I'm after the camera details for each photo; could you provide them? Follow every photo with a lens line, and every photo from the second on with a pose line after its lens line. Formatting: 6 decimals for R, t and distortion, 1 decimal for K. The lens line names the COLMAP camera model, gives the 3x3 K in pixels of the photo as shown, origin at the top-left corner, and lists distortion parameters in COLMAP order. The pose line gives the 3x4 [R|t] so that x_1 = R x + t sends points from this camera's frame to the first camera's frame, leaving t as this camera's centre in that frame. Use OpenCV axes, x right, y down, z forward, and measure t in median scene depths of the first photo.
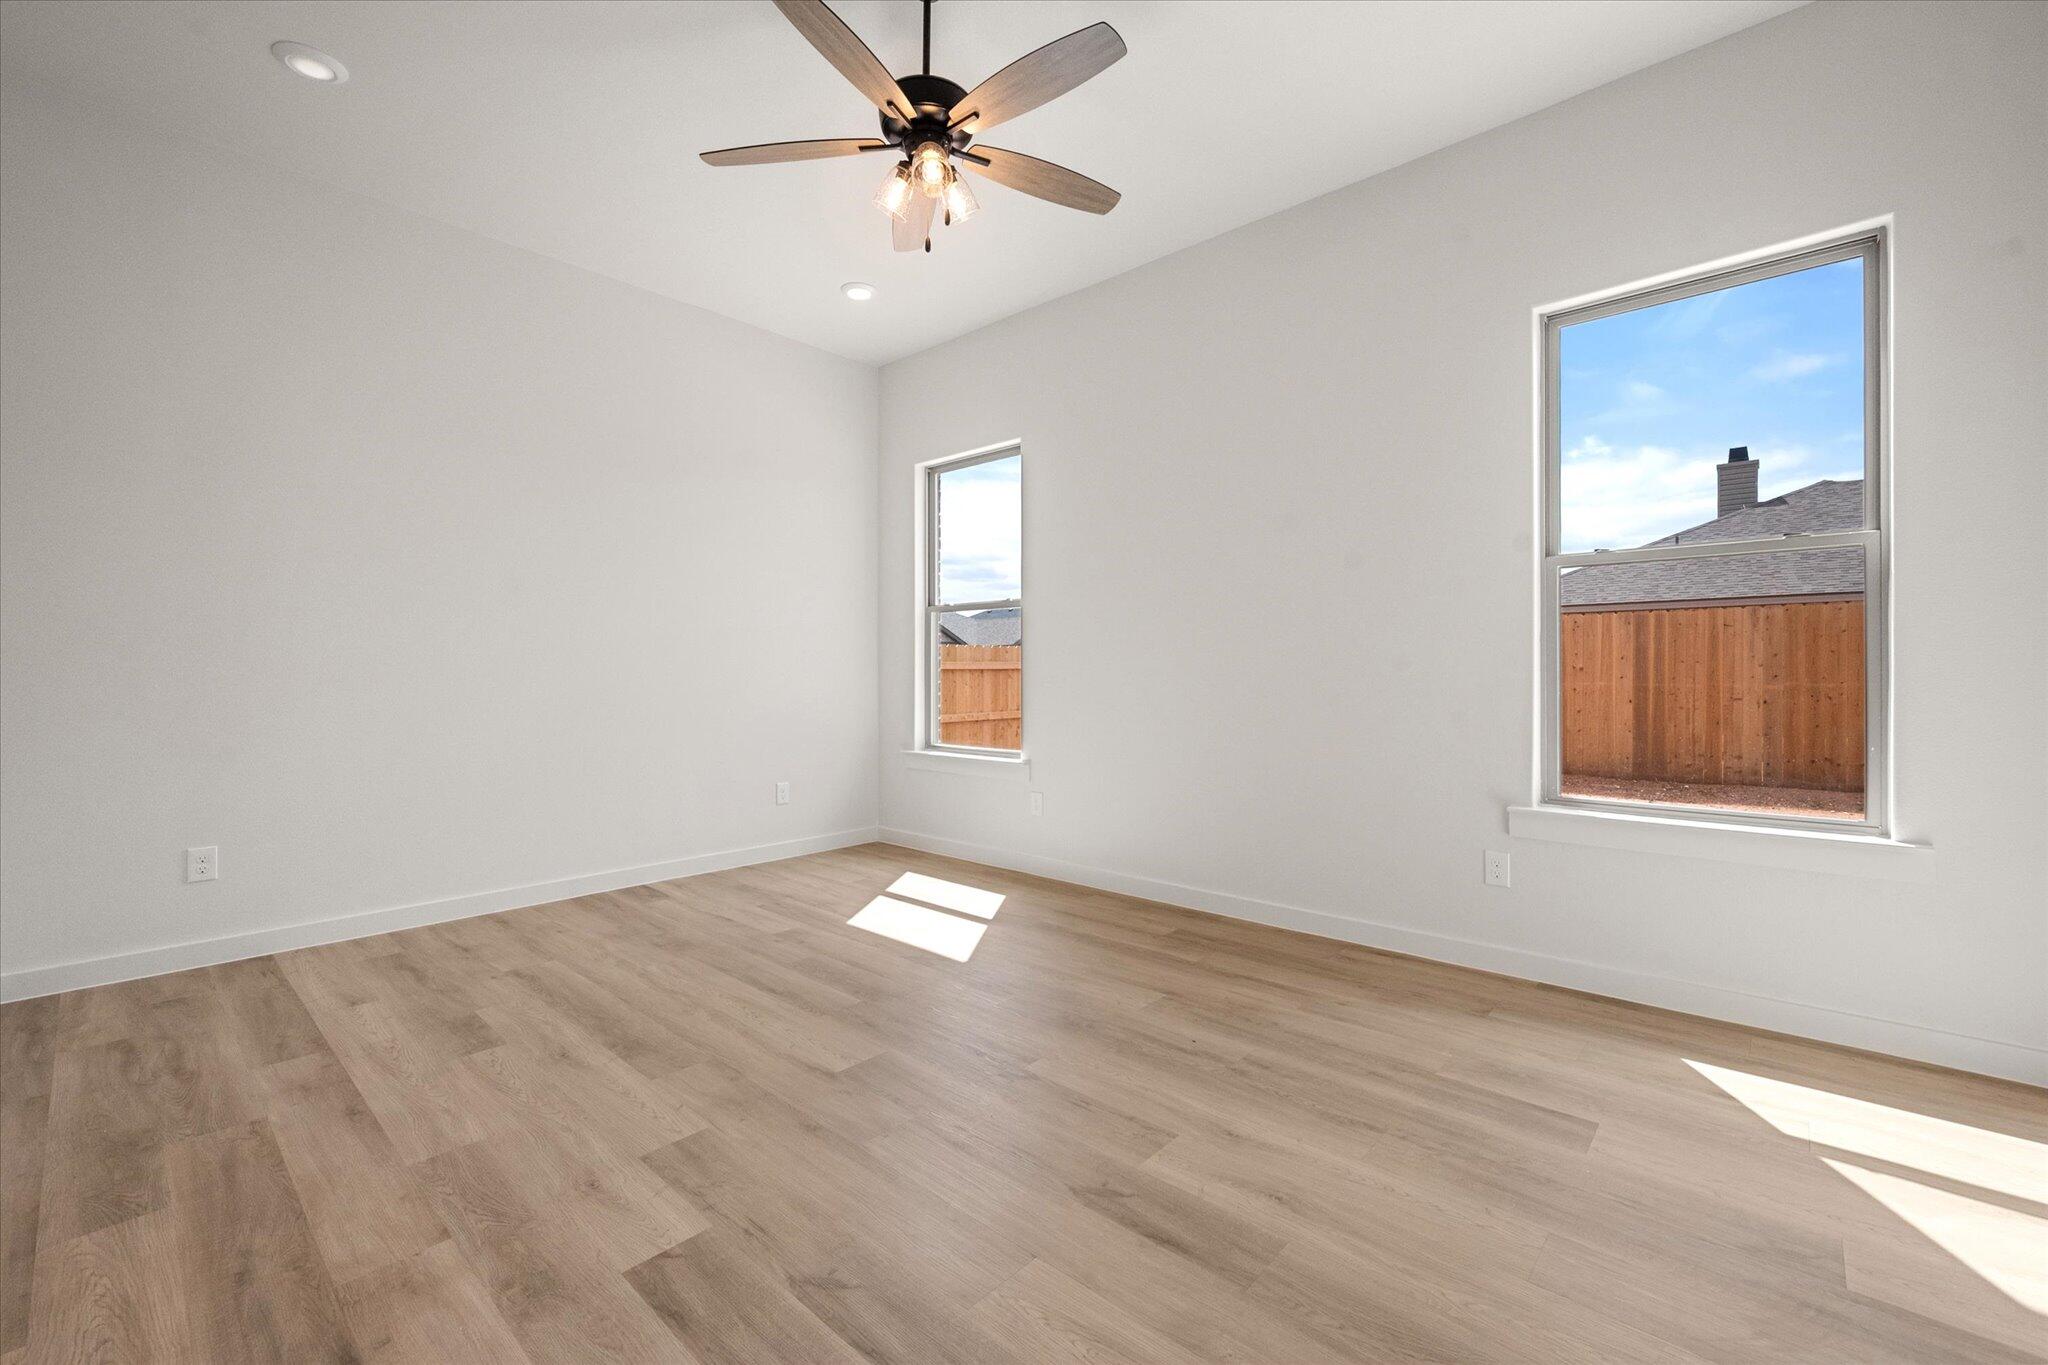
lens RADIAL K [[834.6, 0, 1025.6], [0, 834.6, 678.1], [0, 0, 1]] dist [0.003254, 0.000152]
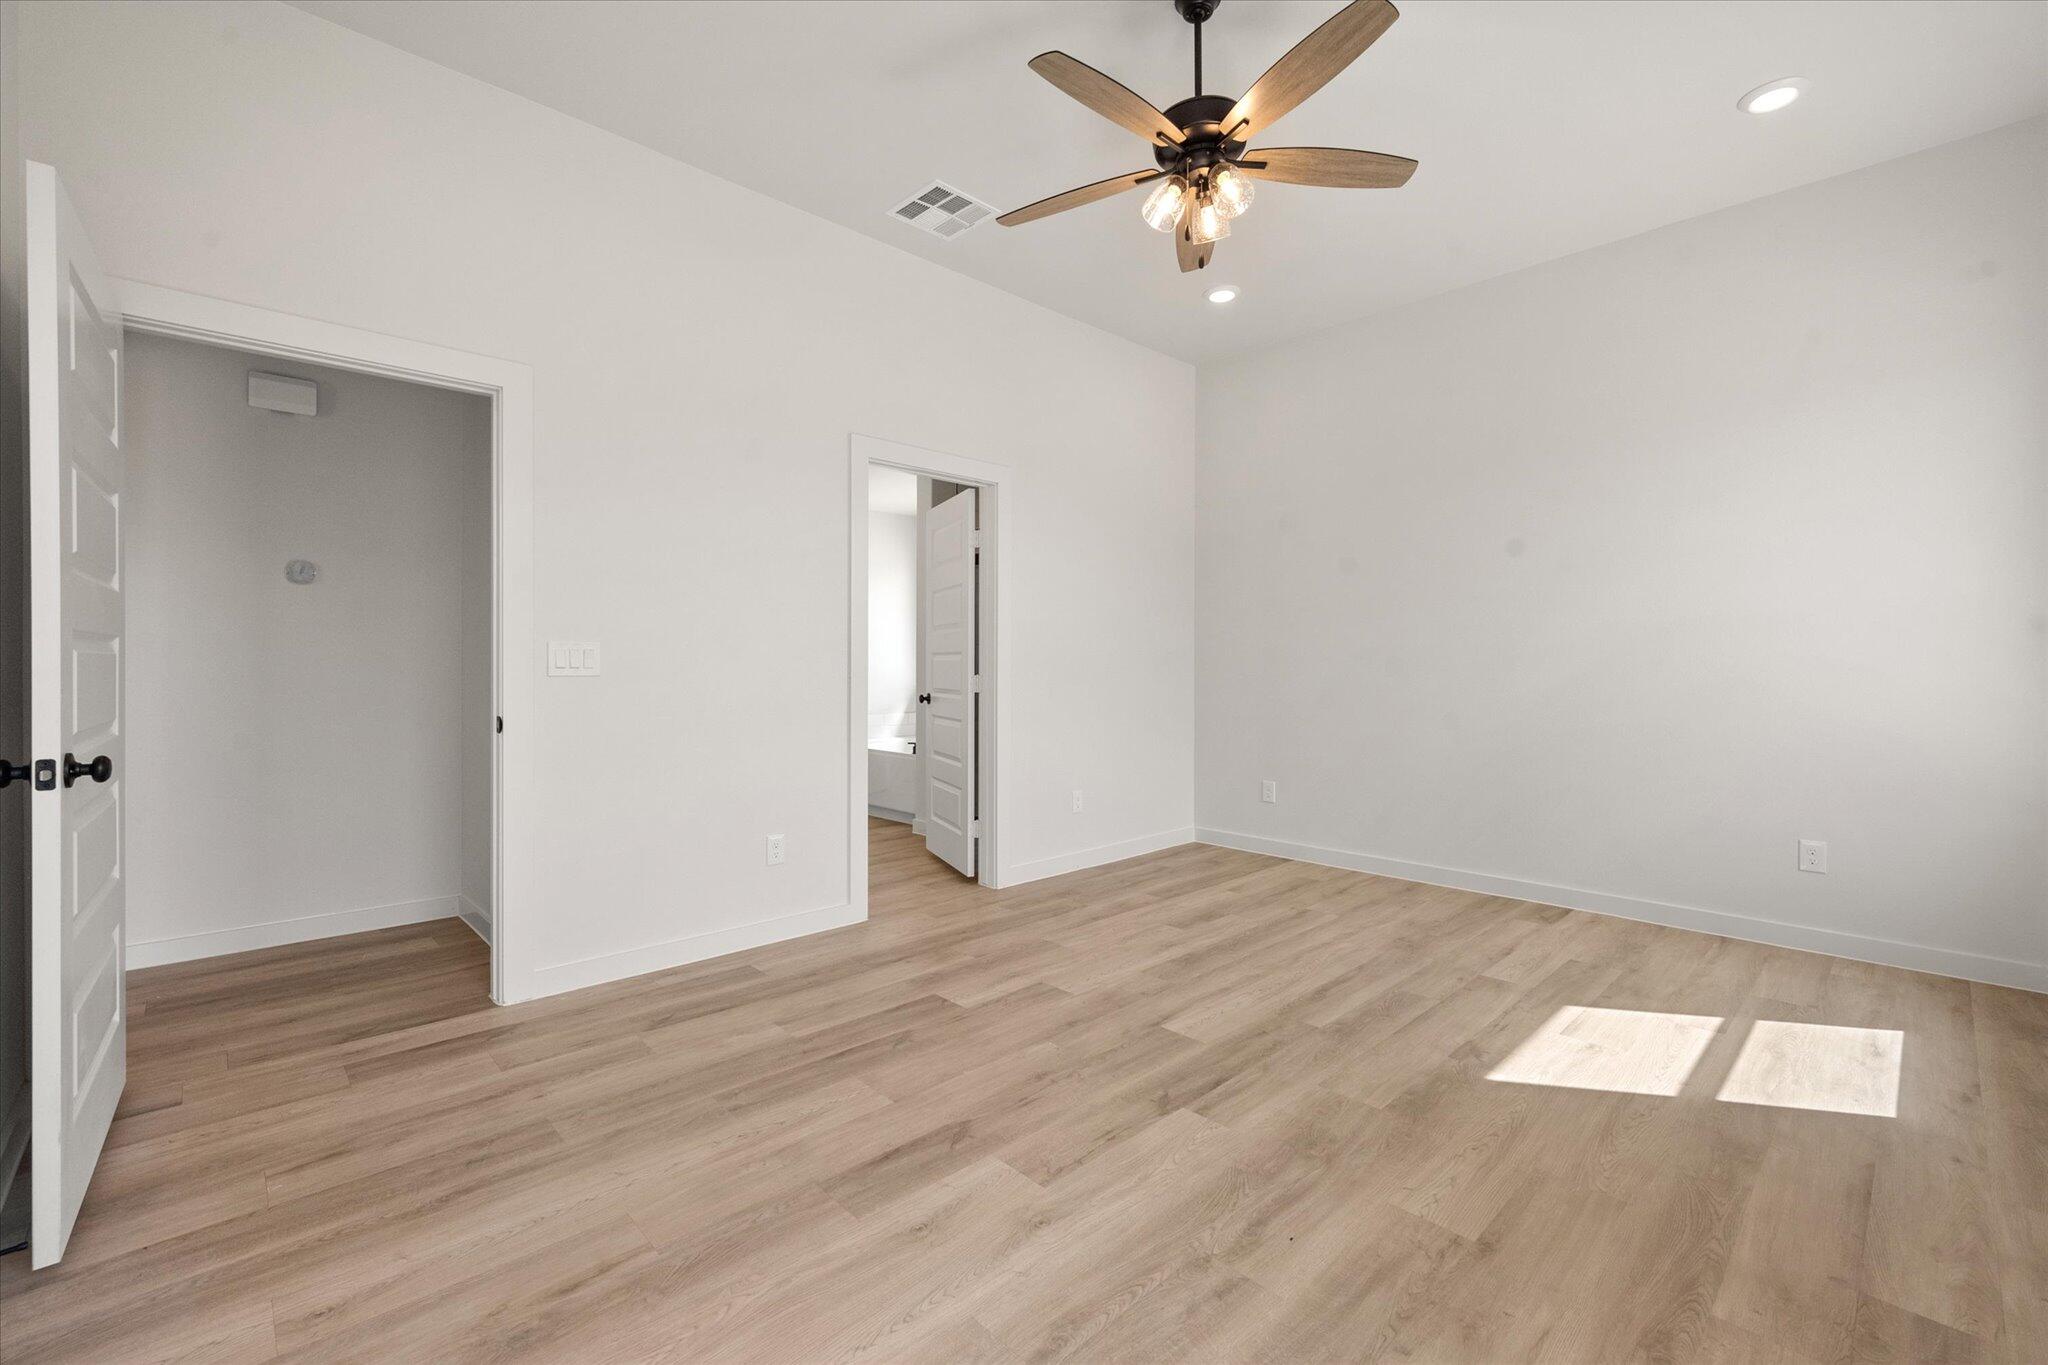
lens RADIAL K [[879.3, 0, 1028.5], [0, 879.3, 675.3], [0, 0, 1]] dist [0.000791, 0.000092]
pose [[-0.080011, 0.010102, -0.996743, 0.942899], [-0.006725, 0.999920, 0.010674, -0.019100], [0.996771, 0.007558, -0.079937, 0.874967]]
